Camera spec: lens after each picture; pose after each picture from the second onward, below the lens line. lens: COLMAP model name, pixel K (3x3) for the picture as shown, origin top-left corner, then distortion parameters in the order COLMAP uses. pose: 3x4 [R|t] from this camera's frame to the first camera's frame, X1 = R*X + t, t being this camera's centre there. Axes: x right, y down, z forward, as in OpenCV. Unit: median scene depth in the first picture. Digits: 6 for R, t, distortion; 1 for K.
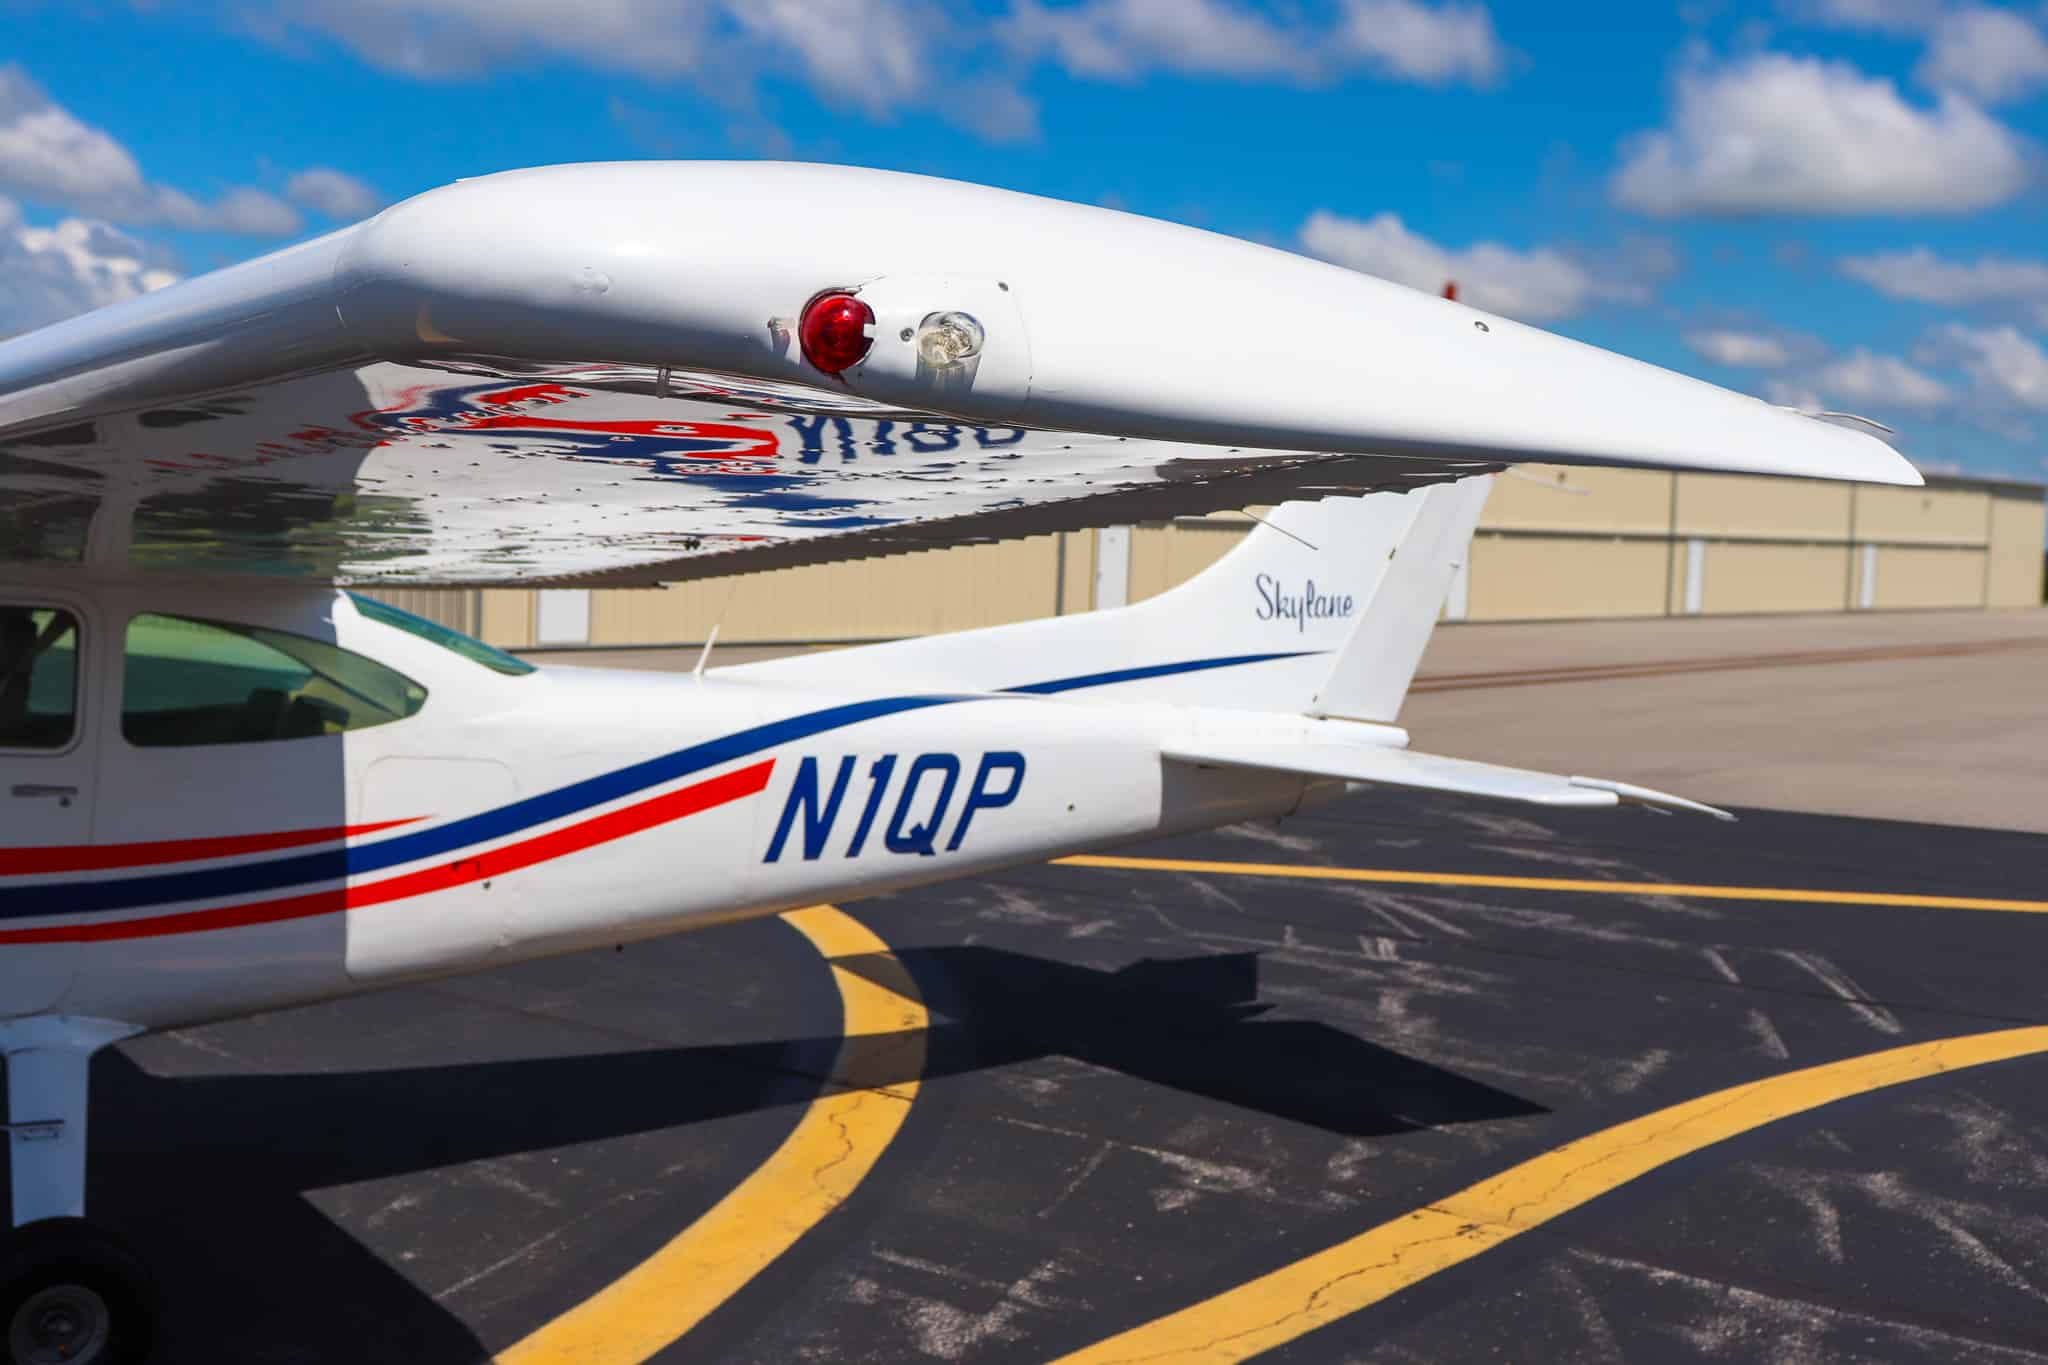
lens RADIAL K [[2389.0, 0, 997.1], [0, 2389.0, 686.7], [0, 0, 1]] dist [-0.027300, 0.049194]
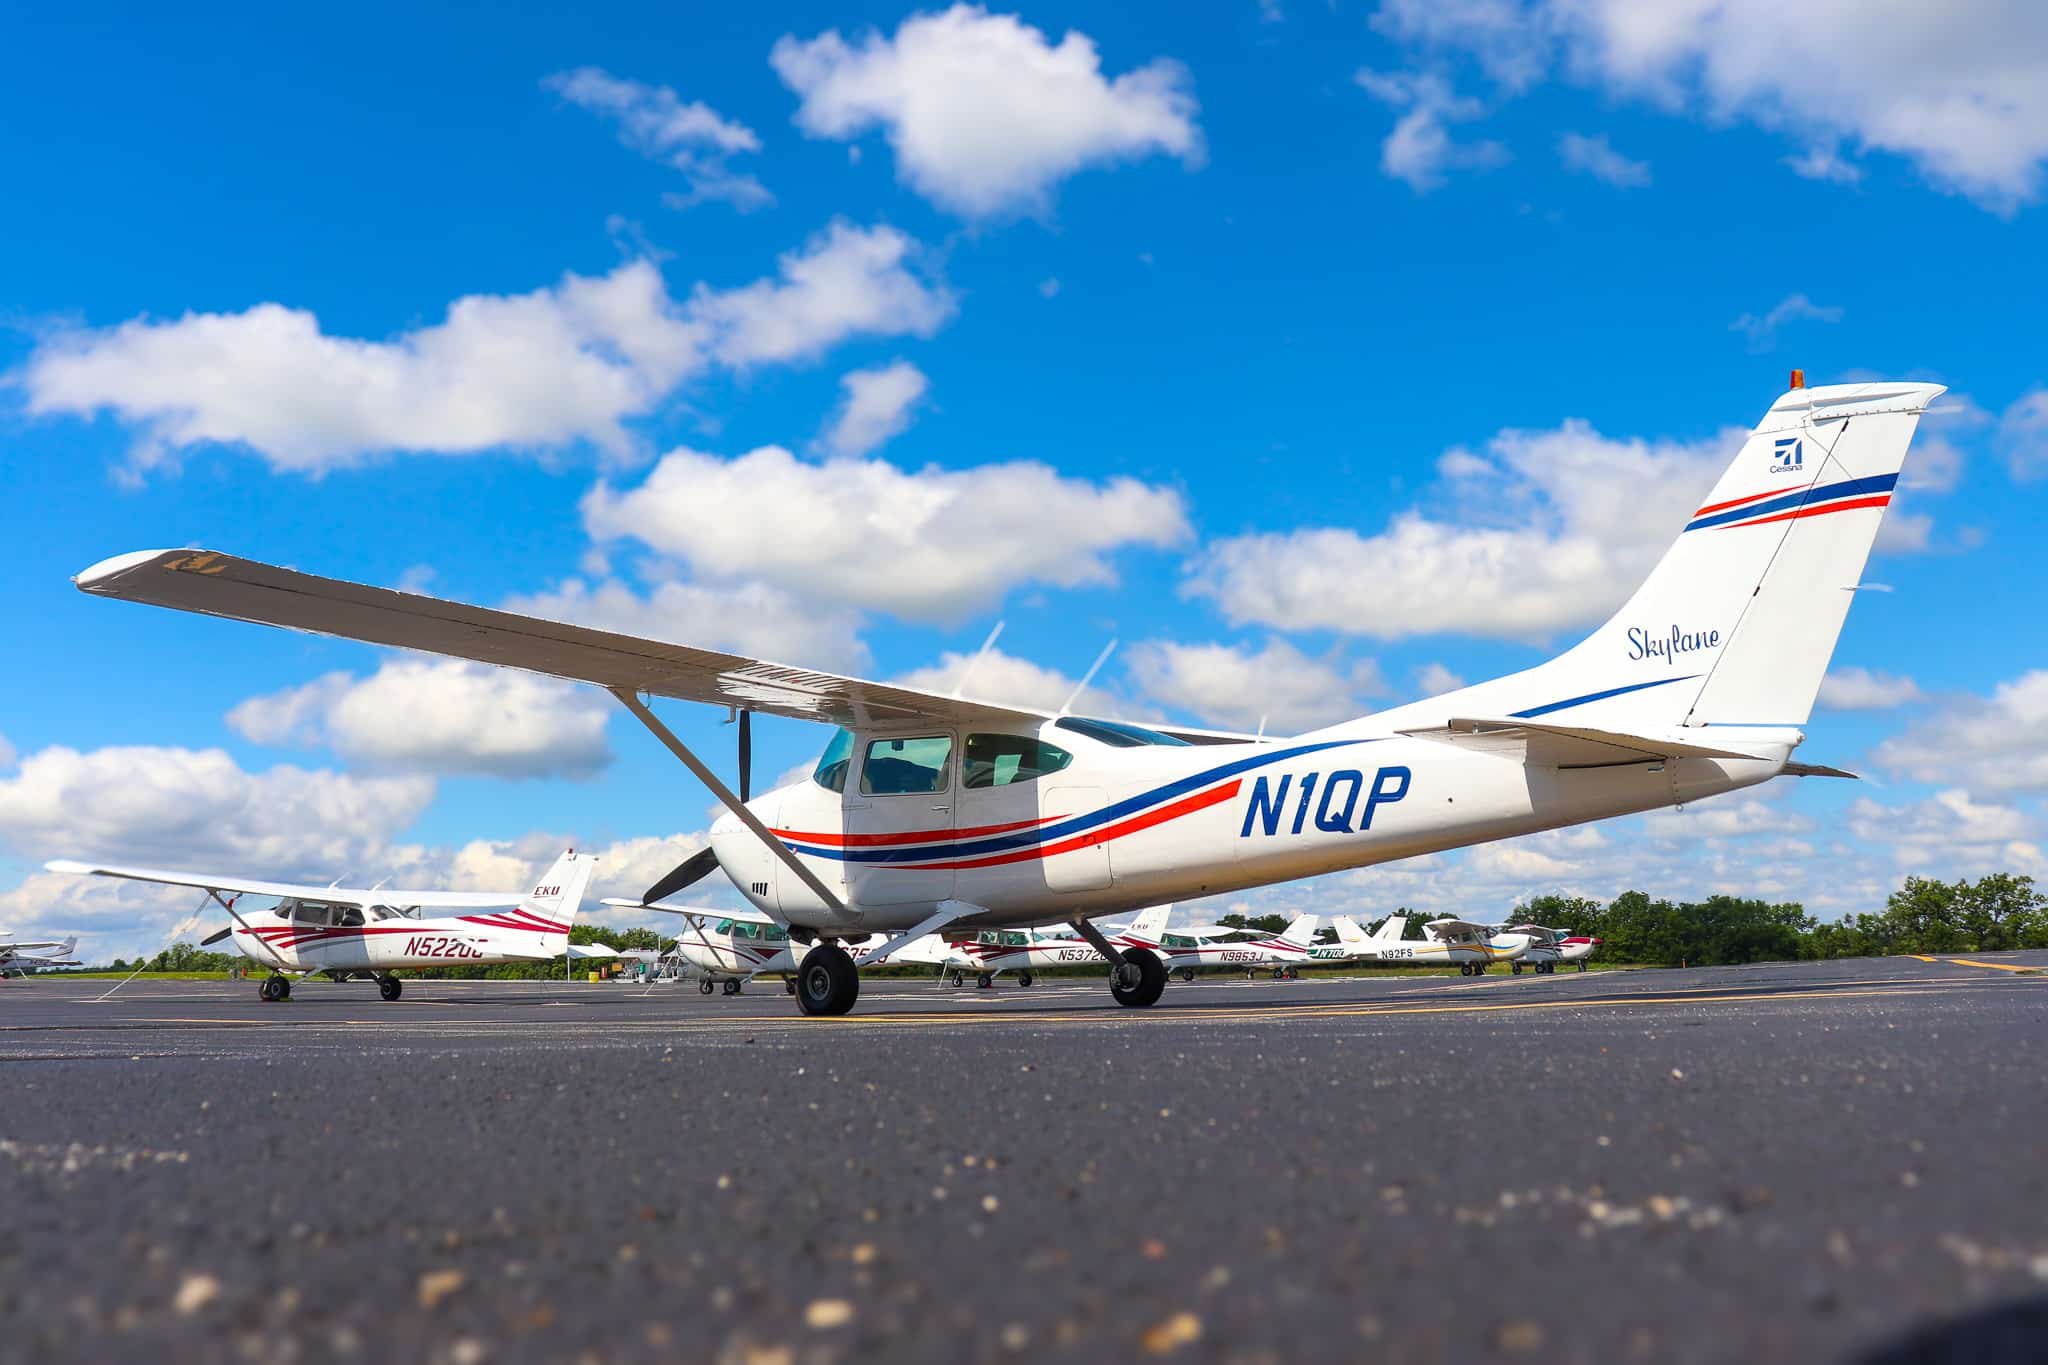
lens RADIAL K [[1818.3, 0, 984.5], [0, 1818.3, 683.2], [0, 0, 1]] dist [-0.170060, 0.194234]
pose [[0.233786, -0.187208, -0.954095, 1.114592], [-0.034326, 0.979087, -0.200523, 0.226477], [0.971682, 0.079630, 0.222471, 0.462384]]
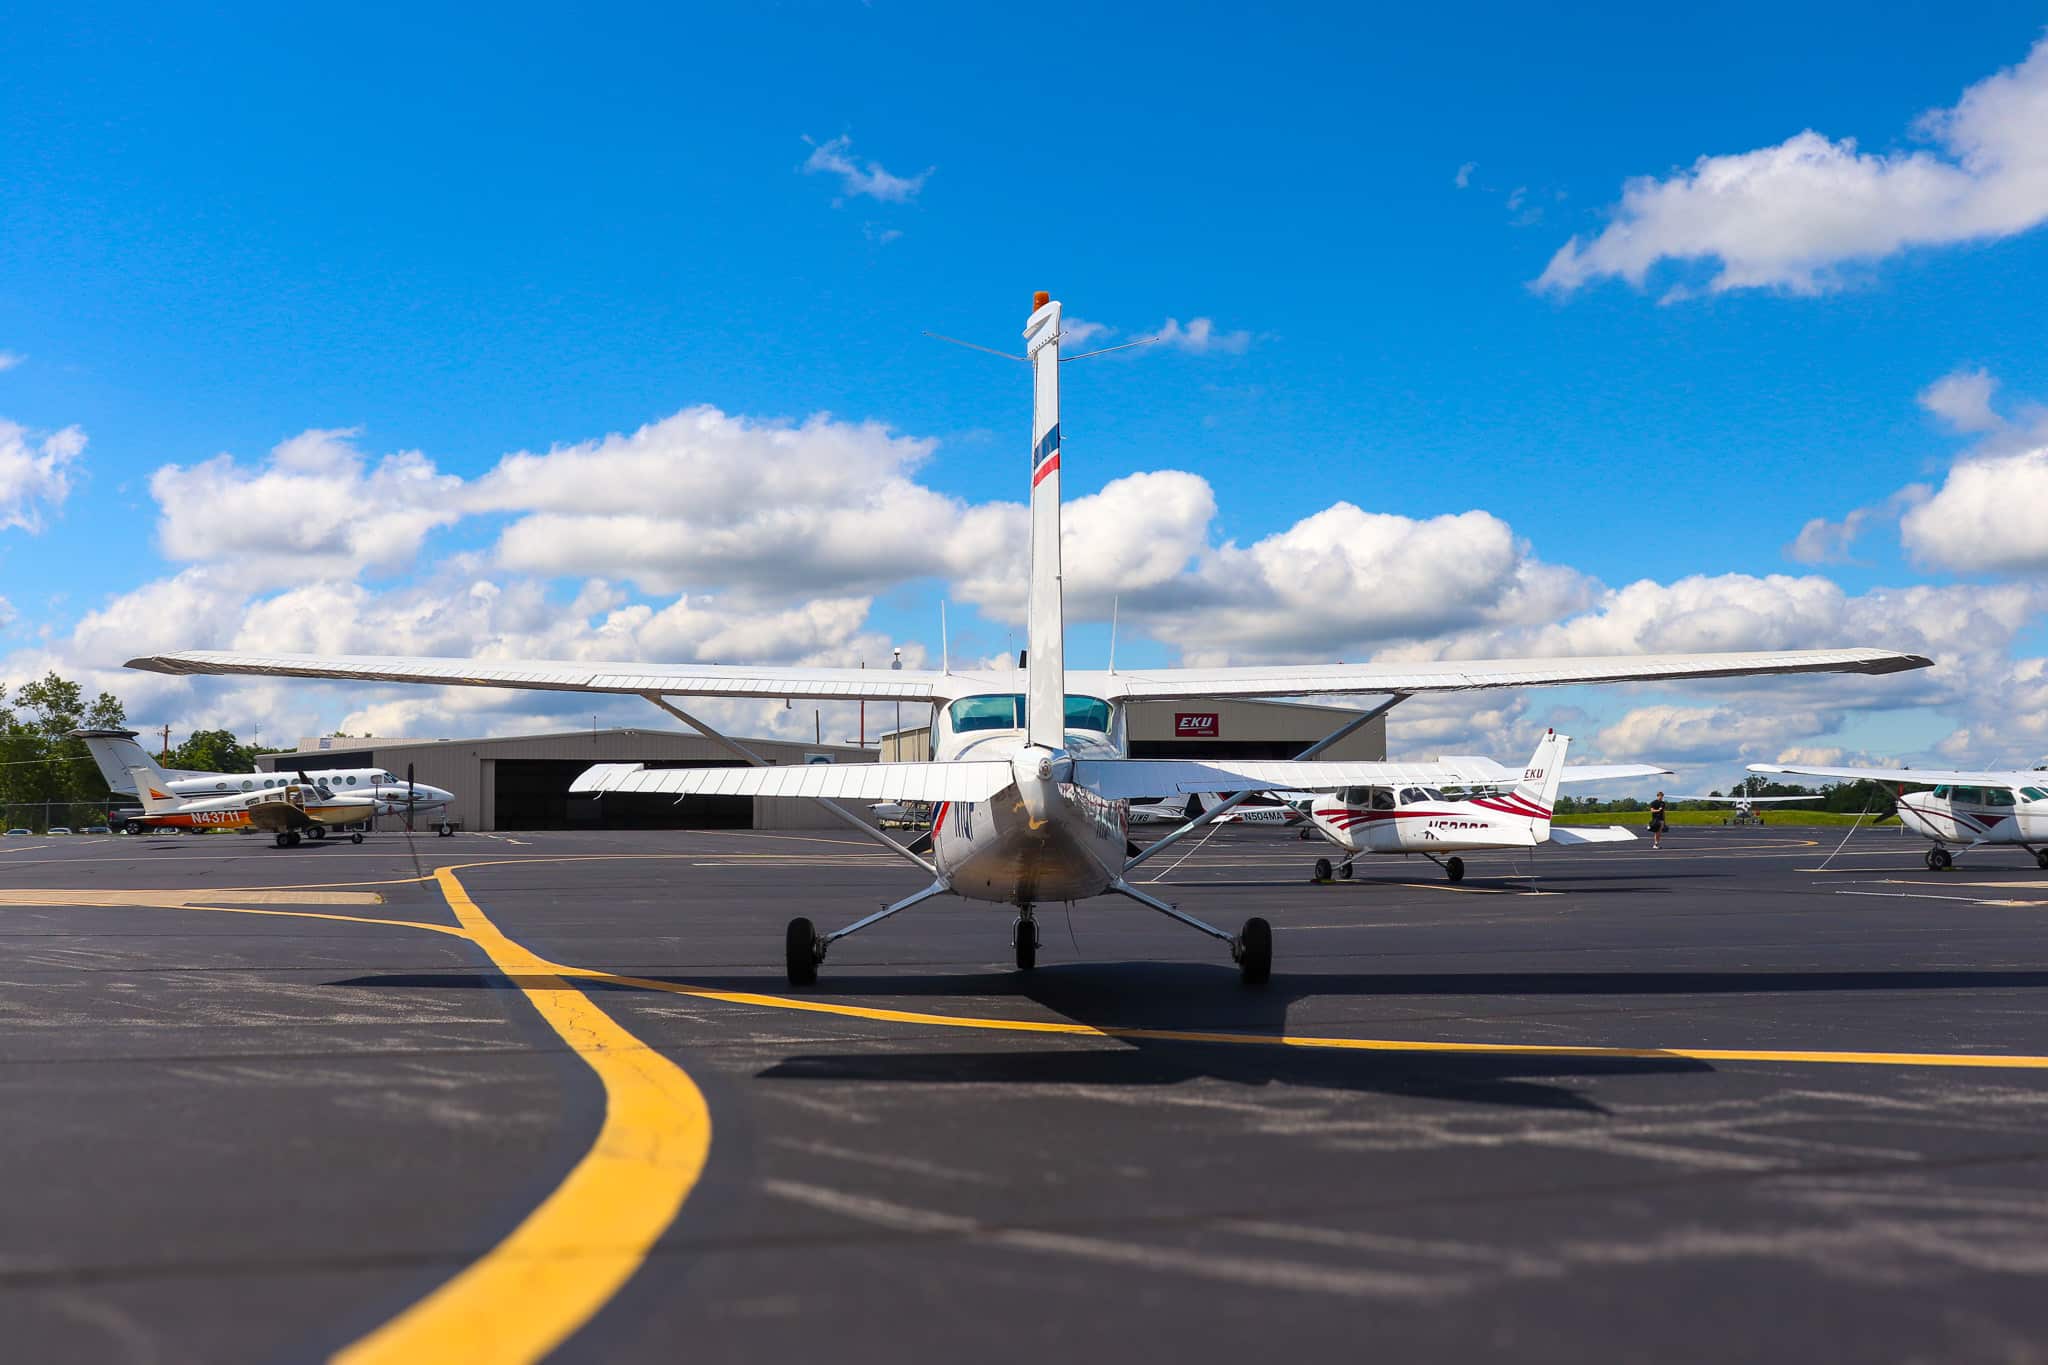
lens RADIAL K [[1882.7, 0, 1024.0], [0, 1882.7, 682.5], [0, 0, 1]] dist [-0.030758, 0.001023]
pose [[-0.538919, -0.085724, -0.837984, 0.954590], [-0.056330, 0.996249, -0.065687, 0.046462], [0.840472, 0.011804, -0.541726, 1.657913]]
